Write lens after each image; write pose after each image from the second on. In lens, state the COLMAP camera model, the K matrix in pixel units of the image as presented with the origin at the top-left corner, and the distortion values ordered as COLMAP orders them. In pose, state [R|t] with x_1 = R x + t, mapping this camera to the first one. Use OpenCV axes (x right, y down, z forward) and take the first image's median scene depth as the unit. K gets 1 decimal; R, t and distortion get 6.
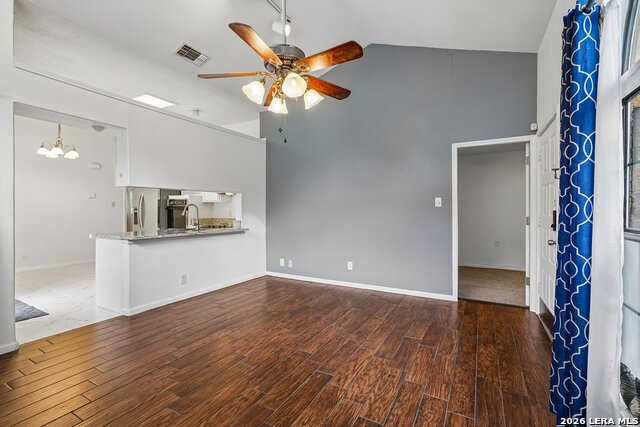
lens RADIAL K [[292.3, 0, 316.2], [0, 292.3, 213.5], [0, 0, 1]] dist [-0.011182, 0.006640]
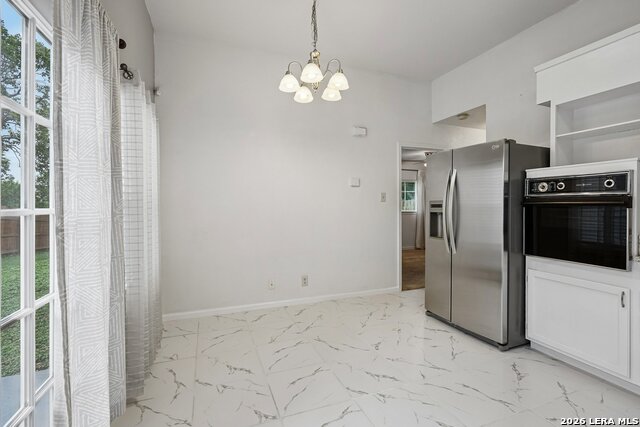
lens RADIAL K [[292.3, 0, 317.1], [0, 292.3, 209.4], [0, 0, 1]] dist [-0.011182, 0.006640]
pose [[0.766279, 0.003955, -0.642496, -0.768725], [-0.004224, 0.999990, 0.001118, -0.013834], [0.642494, 0.001857, 0.766288, 0.855699]]
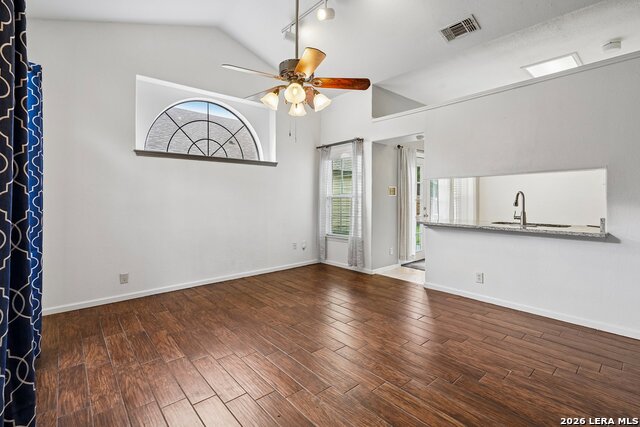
lens RADIAL K [[292.3, 0, 320.5], [0, 292.3, 197.5], [0, 0, 1]] dist [-0.011182, 0.006640]
pose [[-0.331380, -0.006738, -0.943473, 0.568311], [-0.009731, 0.999946, -0.003723, -0.009798], [0.943447, 0.007948, -0.331428, 0.879088]]
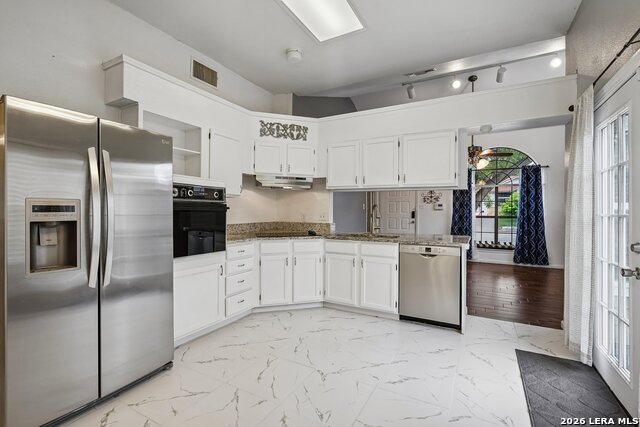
lens RADIAL K [[292.3, 0, 322.2], [0, 292.3, 211.1], [0, 0, 1]] dist [-0.011182, 0.006640]
pose [[-0.004962, -0.003157, 0.999983, -1.506423], [0.007471, 0.999967, 0.003194, -0.019882], [-0.999960, 0.007487, -0.004938, 1.339214]]
